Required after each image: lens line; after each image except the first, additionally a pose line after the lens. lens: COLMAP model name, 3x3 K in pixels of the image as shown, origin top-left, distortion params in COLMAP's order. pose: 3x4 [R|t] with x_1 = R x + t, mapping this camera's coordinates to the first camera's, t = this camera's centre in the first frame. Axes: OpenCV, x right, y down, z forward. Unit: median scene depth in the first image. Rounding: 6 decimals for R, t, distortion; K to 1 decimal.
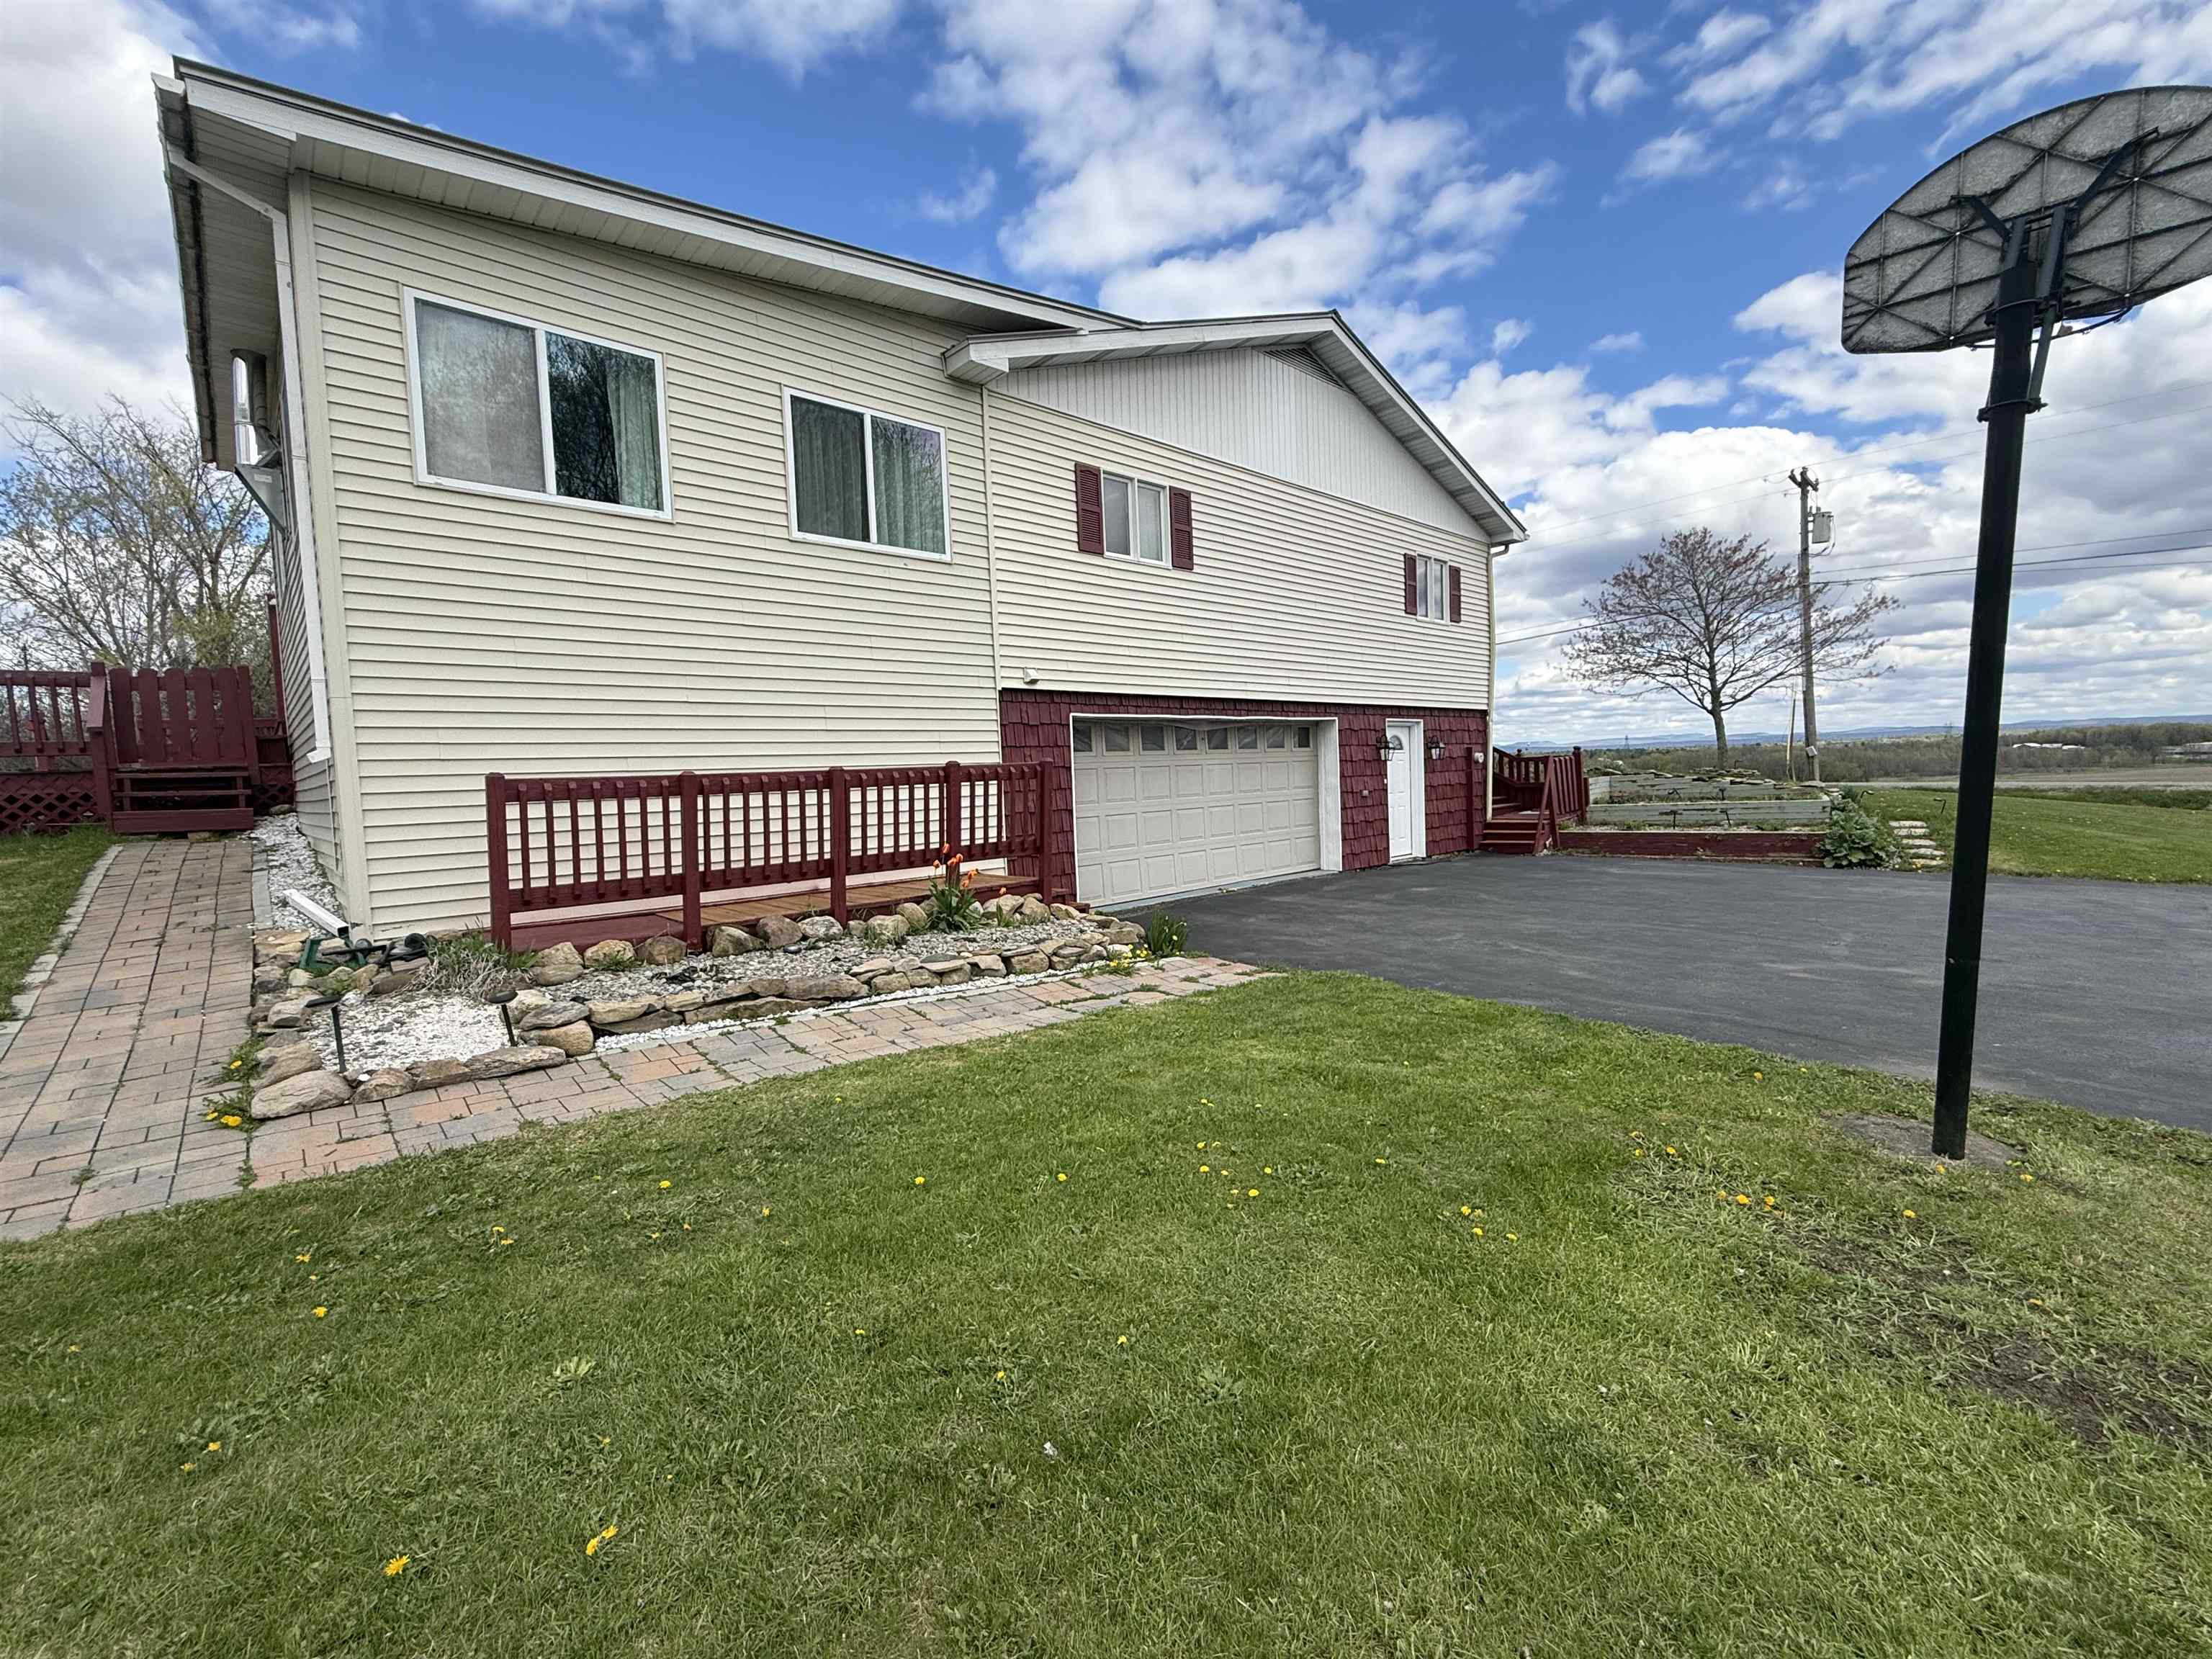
lens RADIAL K [[910.2, 0, 1110.3], [0, 910.2, 827.1], [0, 0, 1]] dist [0.001214, 0.000047]
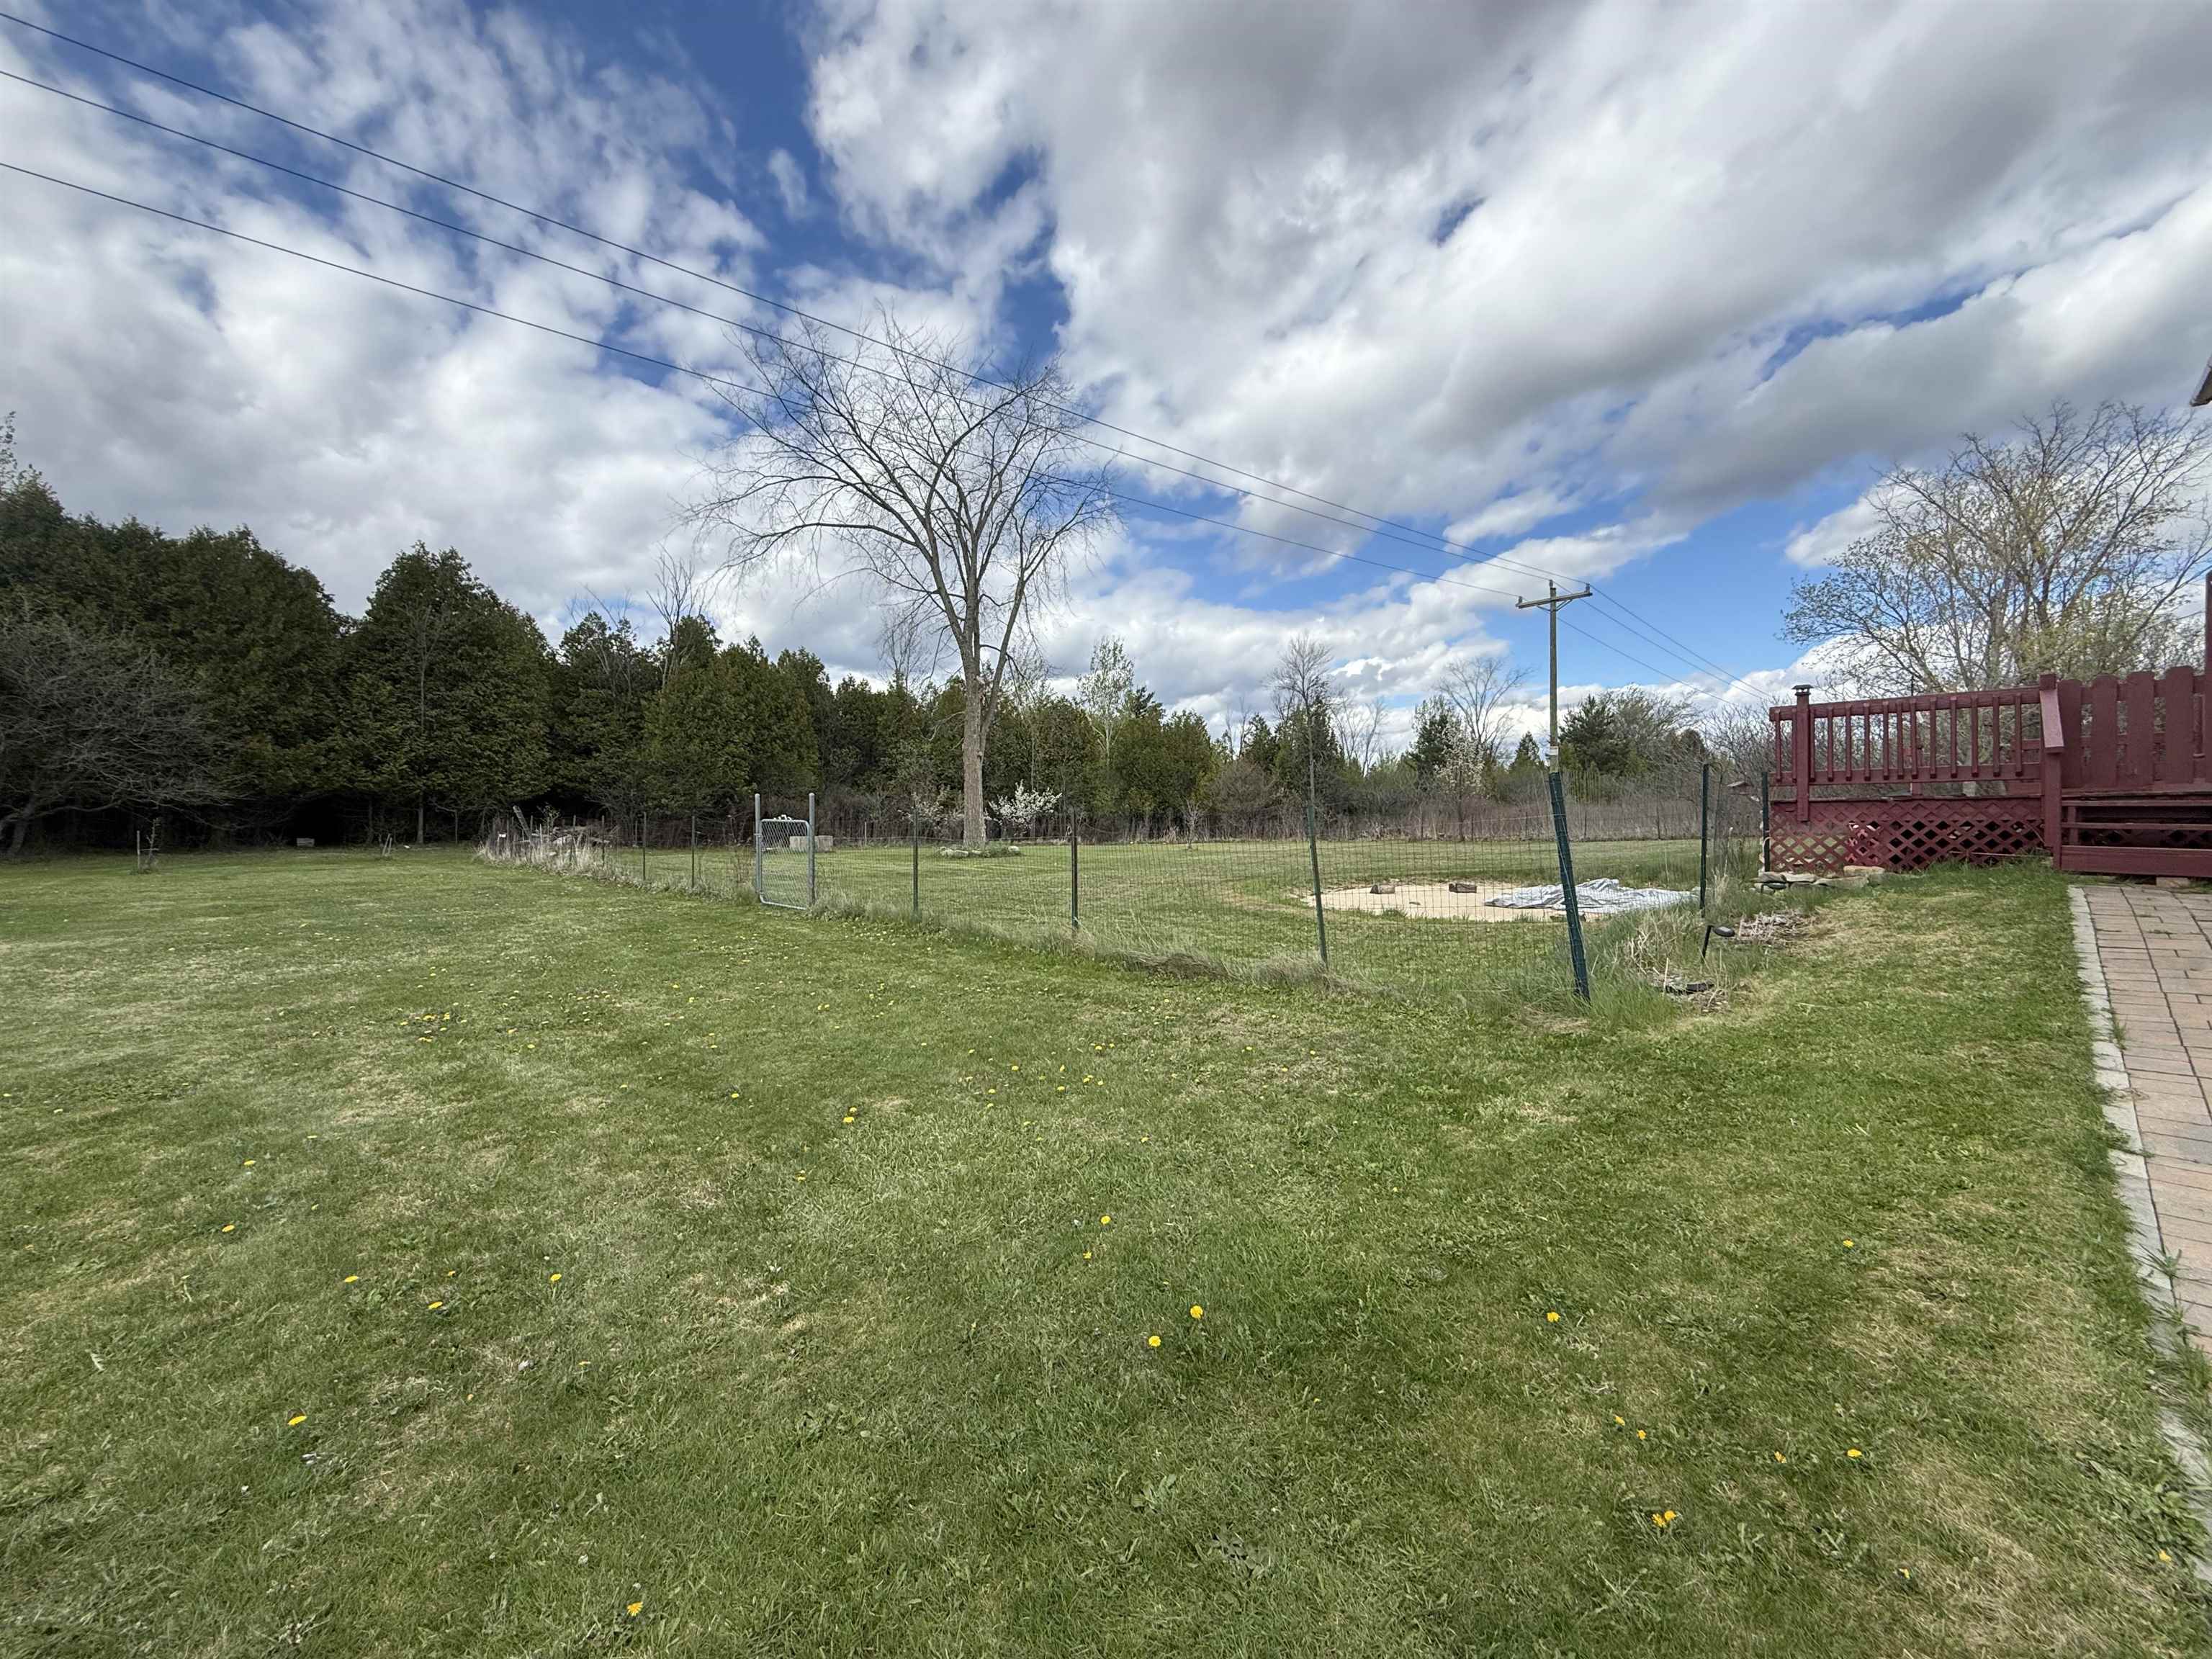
lens RADIAL K [[910.2, 0, 1112.9], [0, 910.2, 834.5], [0, 0, 1]] dist [0.001214, 0.000047]
pose [[0.035854, 0.047885, -0.998209, -0.209974], [-0.067598, 0.996680, 0.045383, -0.004160], [0.997068, 0.065850, 0.038972, 0.068855]]
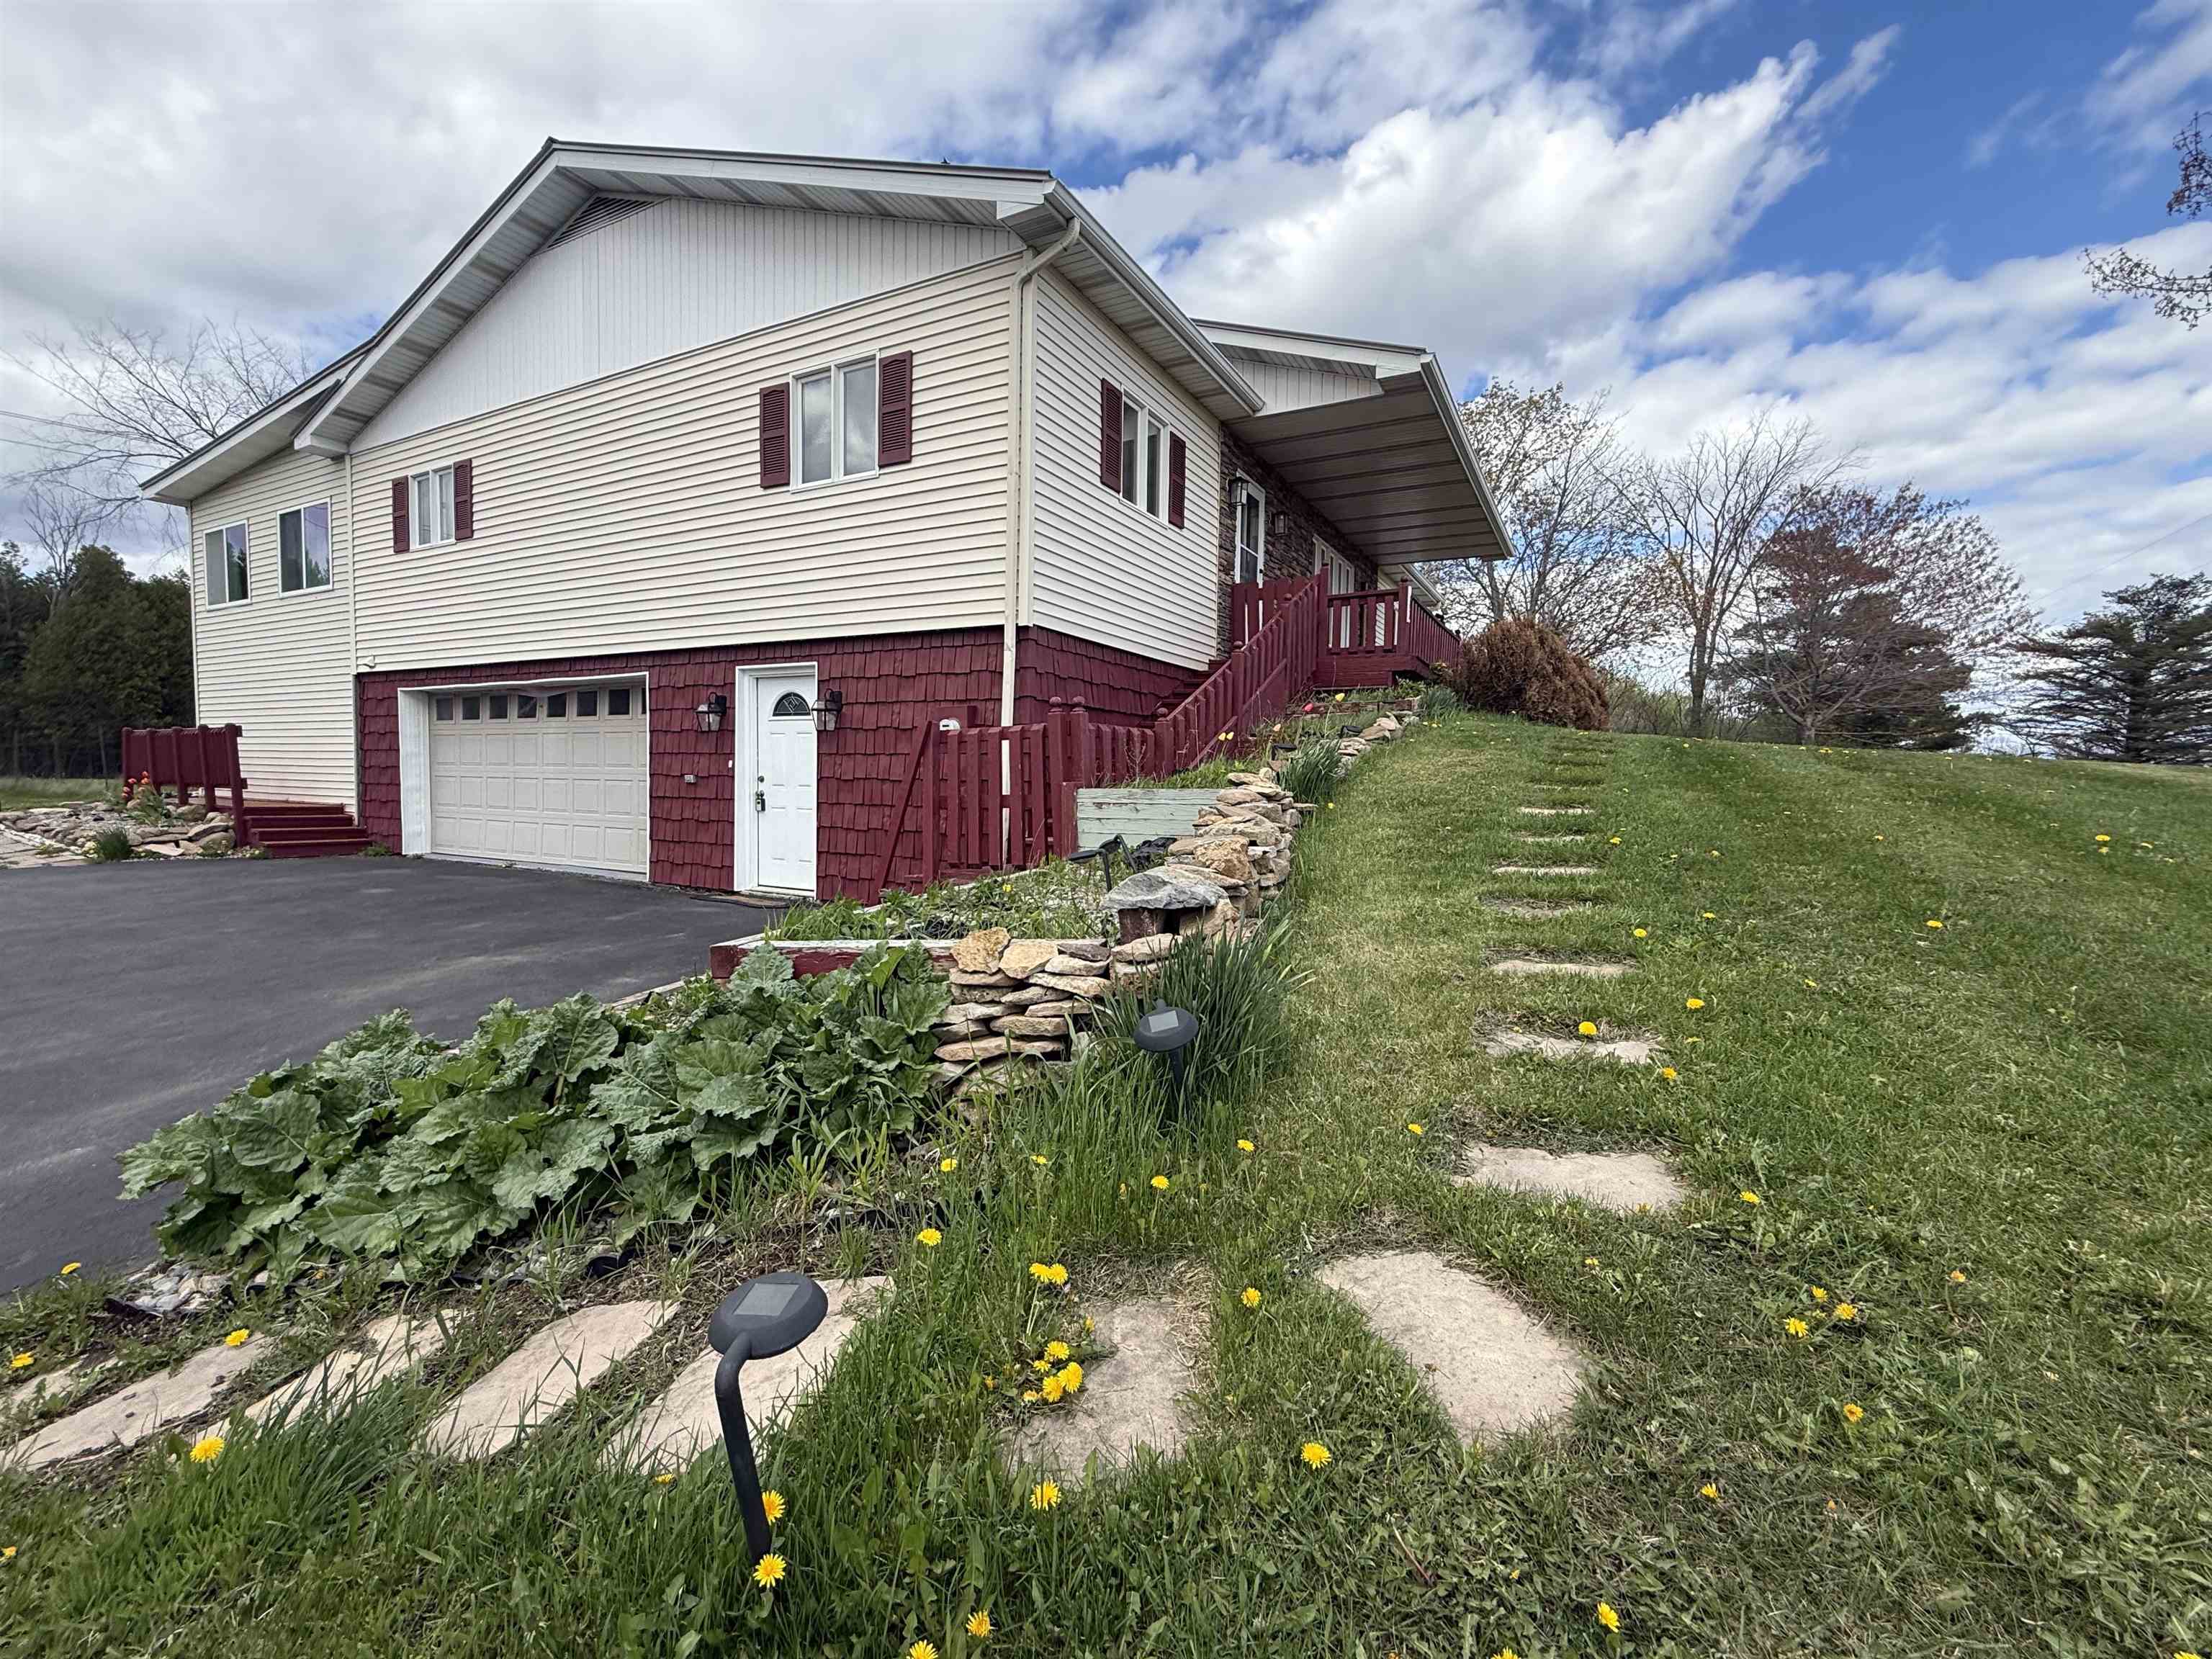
lens RADIAL K [[910.2, 0, 1108.3], [0, 910.2, 821.8], [0, 0, 1]] dist [0.001214, 0.000047]
pose [[0.337468, 0.088504, -0.937167, 1.366556], [-0.084362, 0.994408, 0.063532, -0.099813], [0.937549, 0.057621, 0.343047, 1.407777]]
